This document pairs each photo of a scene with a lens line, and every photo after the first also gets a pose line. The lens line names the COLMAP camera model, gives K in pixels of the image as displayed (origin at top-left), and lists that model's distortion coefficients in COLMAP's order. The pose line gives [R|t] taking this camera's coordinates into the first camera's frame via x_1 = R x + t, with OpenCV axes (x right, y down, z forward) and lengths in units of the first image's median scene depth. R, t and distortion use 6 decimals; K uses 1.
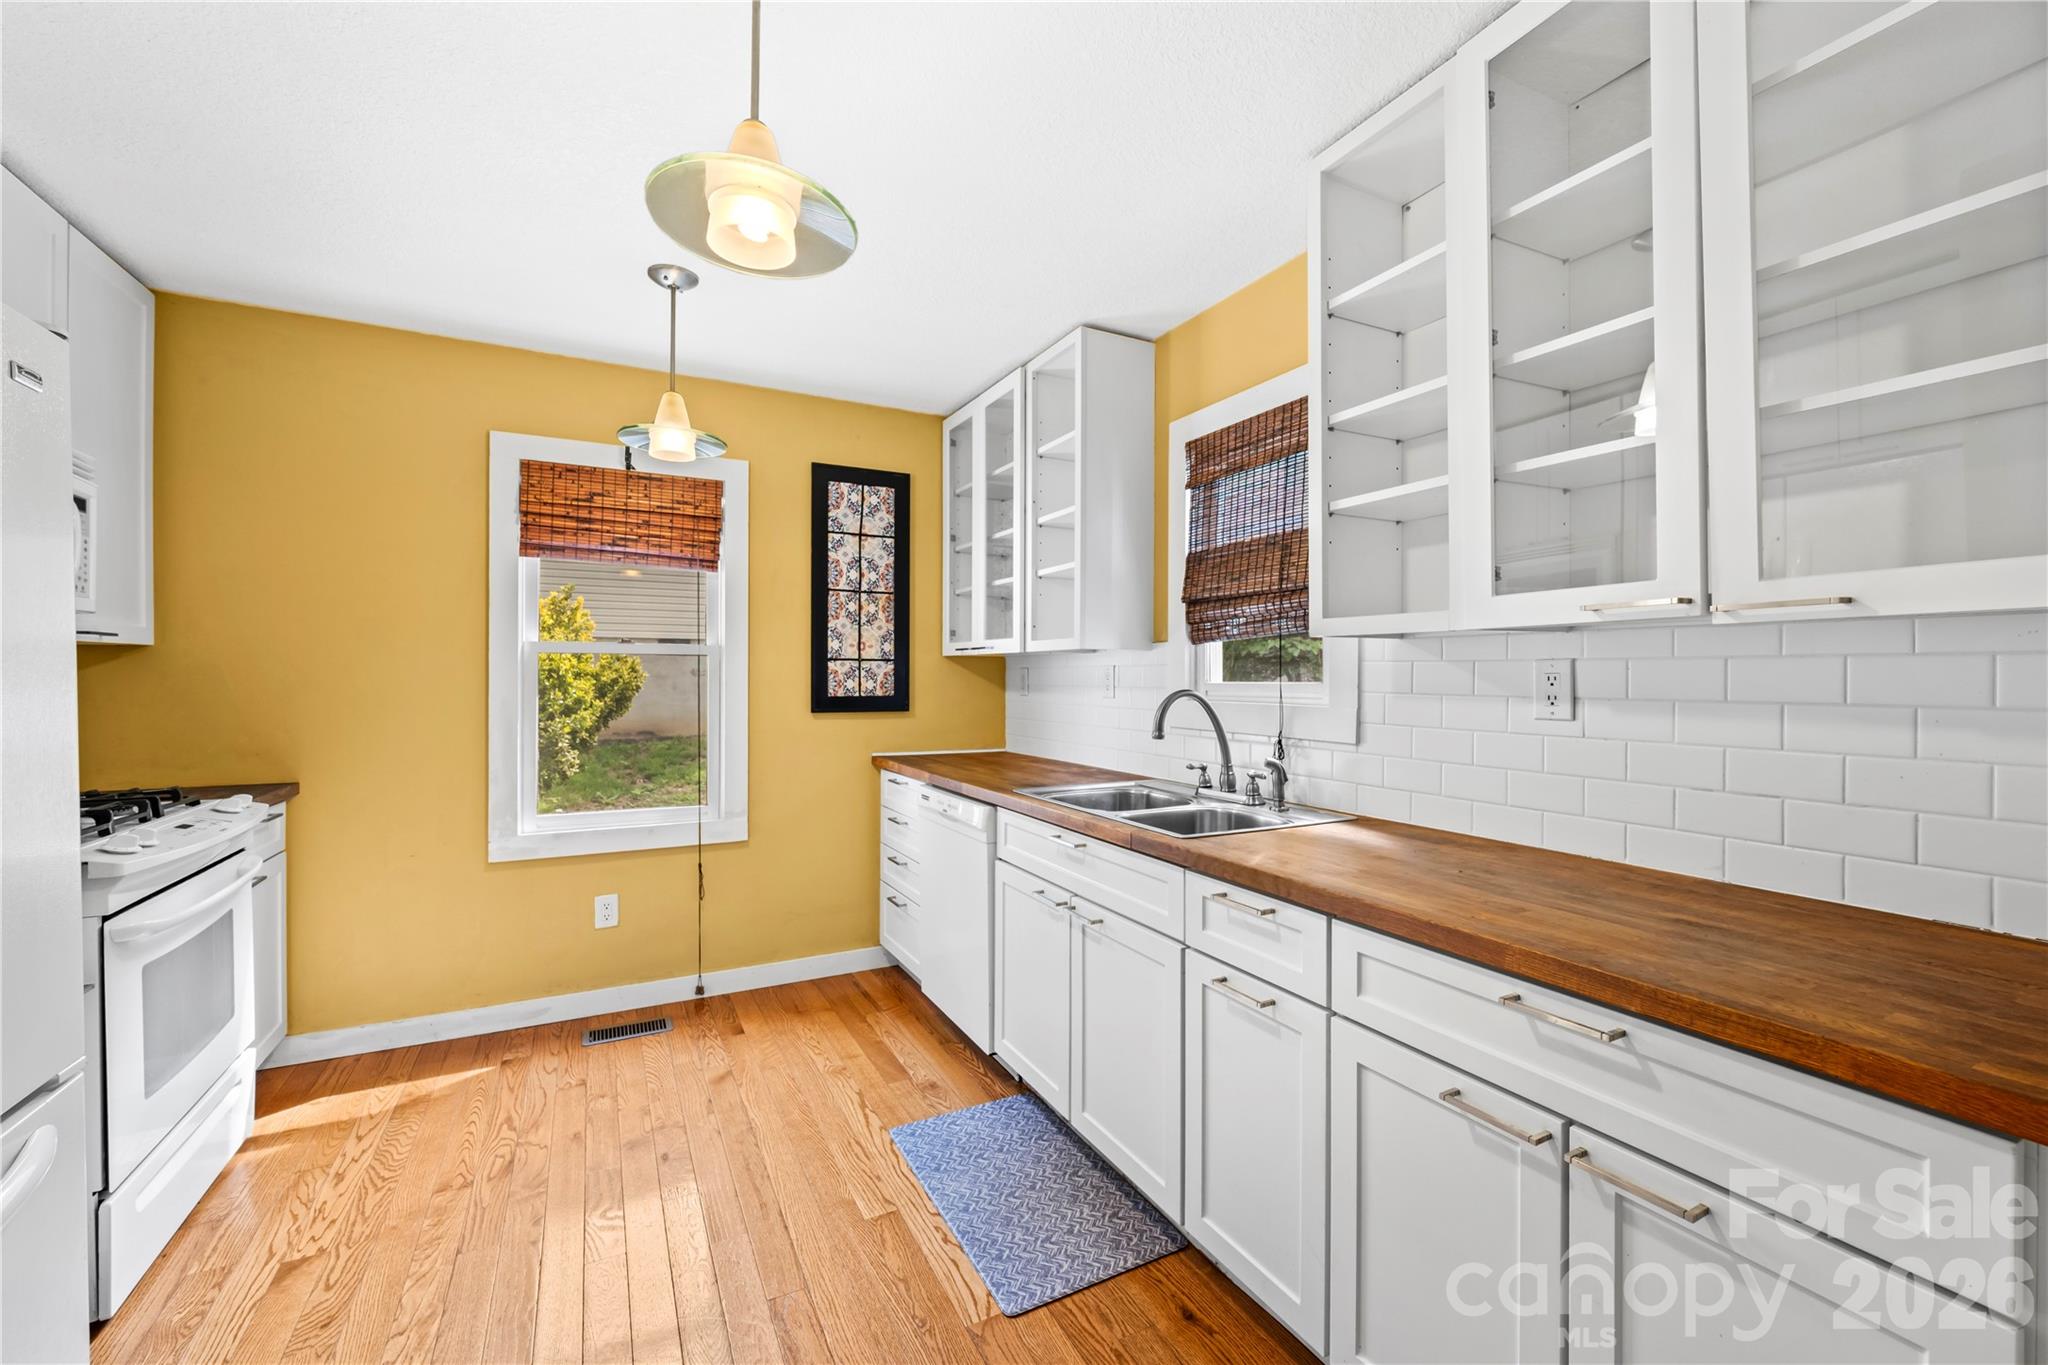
lens RADIAL K [[834.4, 0, 1038.1], [0, 834.4, 679.8], [0, 0, 1]] dist [-0.001996, 0.000268]
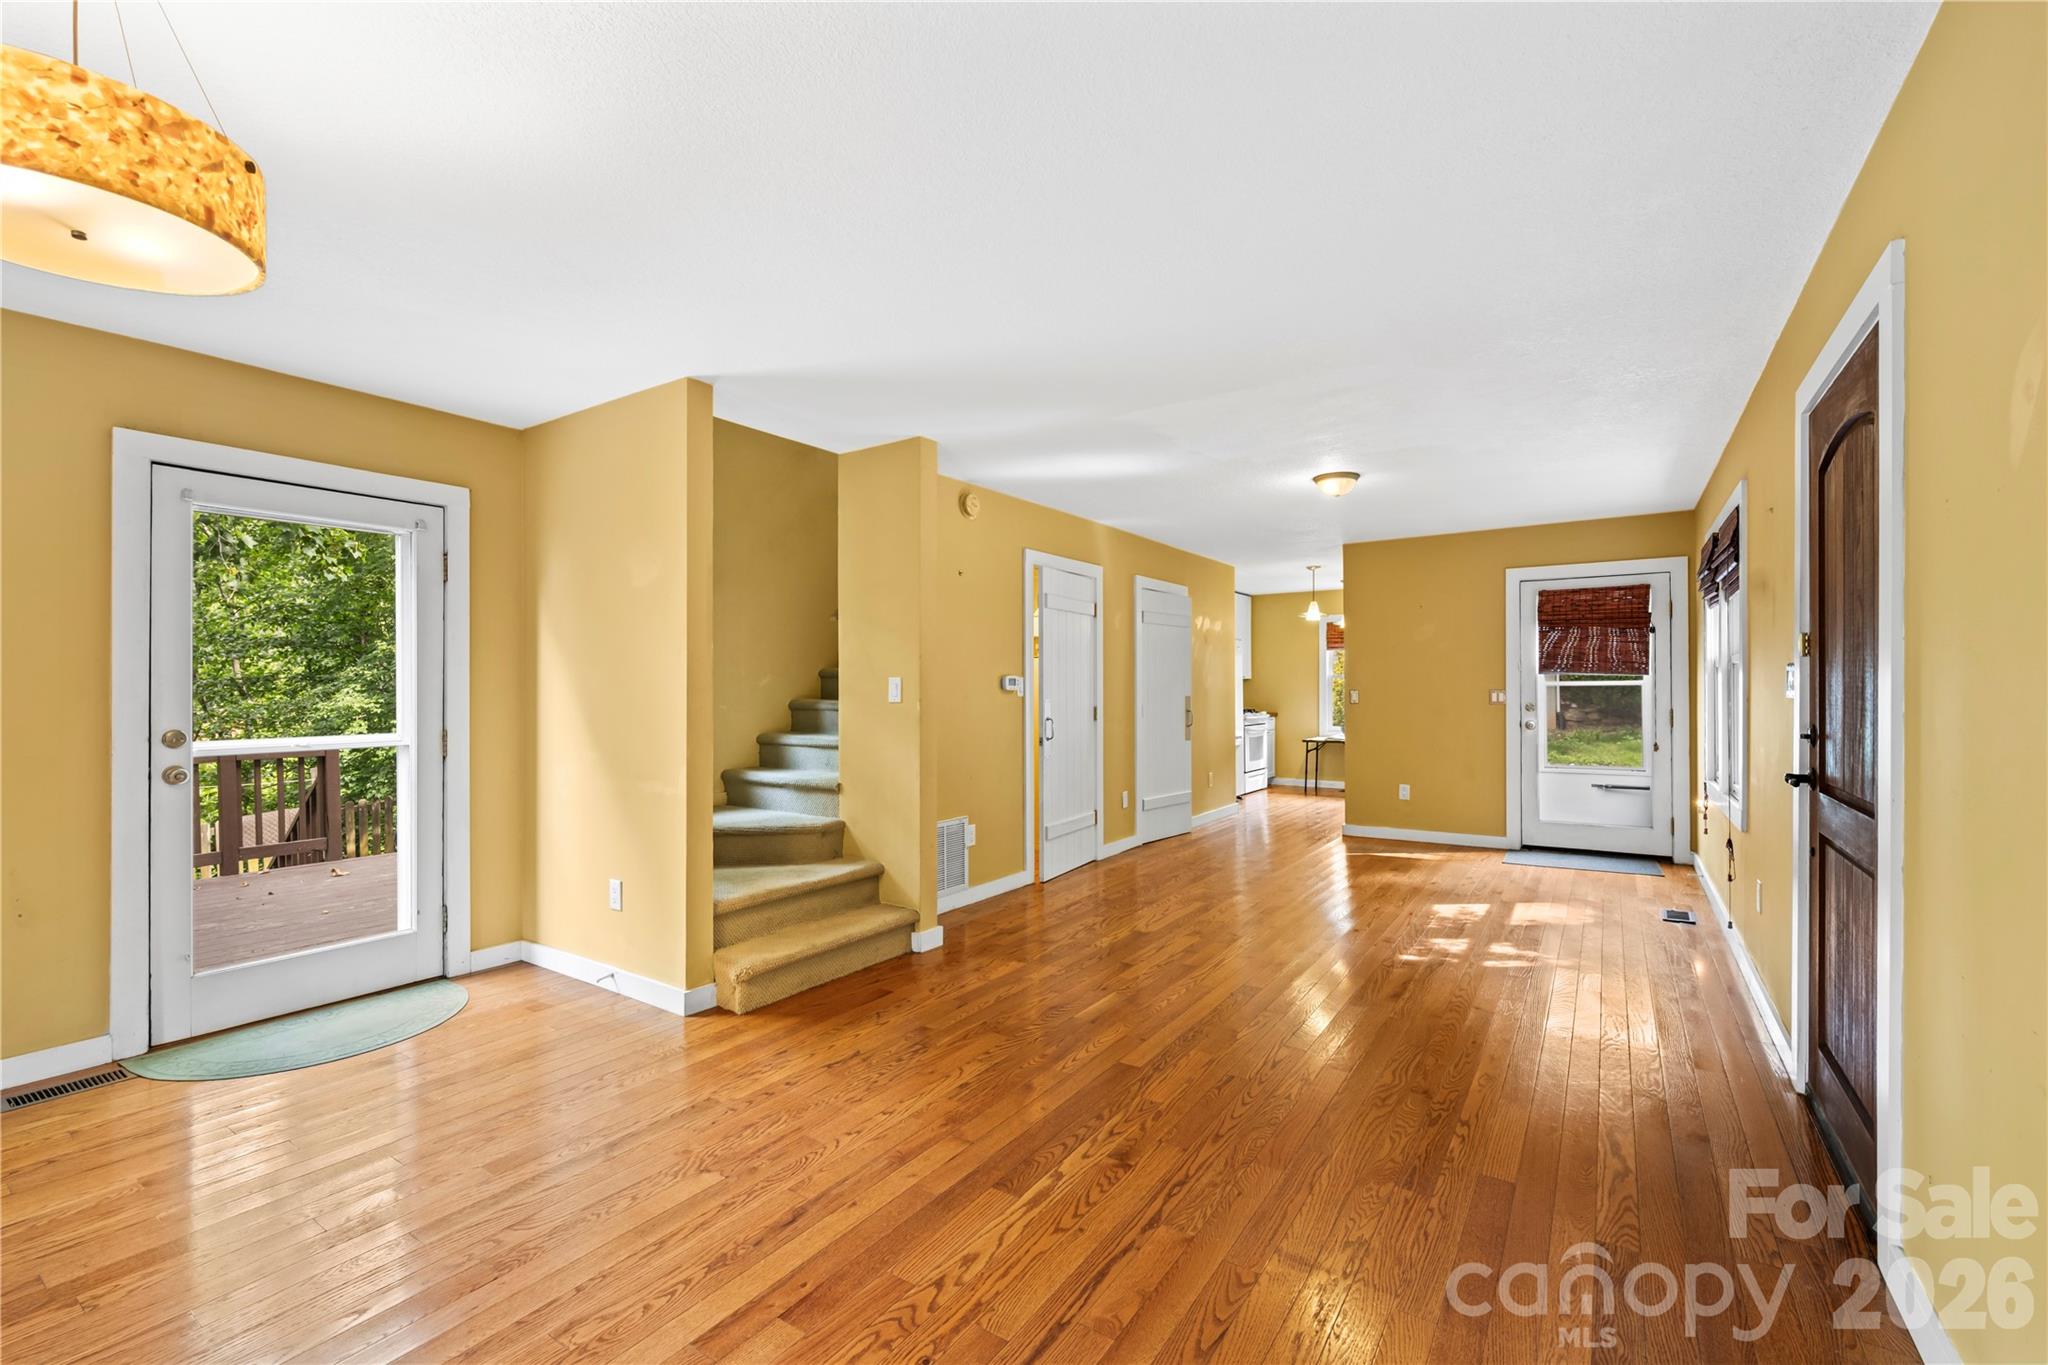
lens RADIAL K [[855.4, 0, 1011.9], [0, 855.4, 687.5], [0, 0, 1]] dist [0.001284, -0.000435]
pose [[0.458033, -0.004825, -0.888922, 1.623083], [-0.002128, 0.999976, -0.006524, 0.027270], [0.888933, 0.004880, 0.458012, -1.500017]]
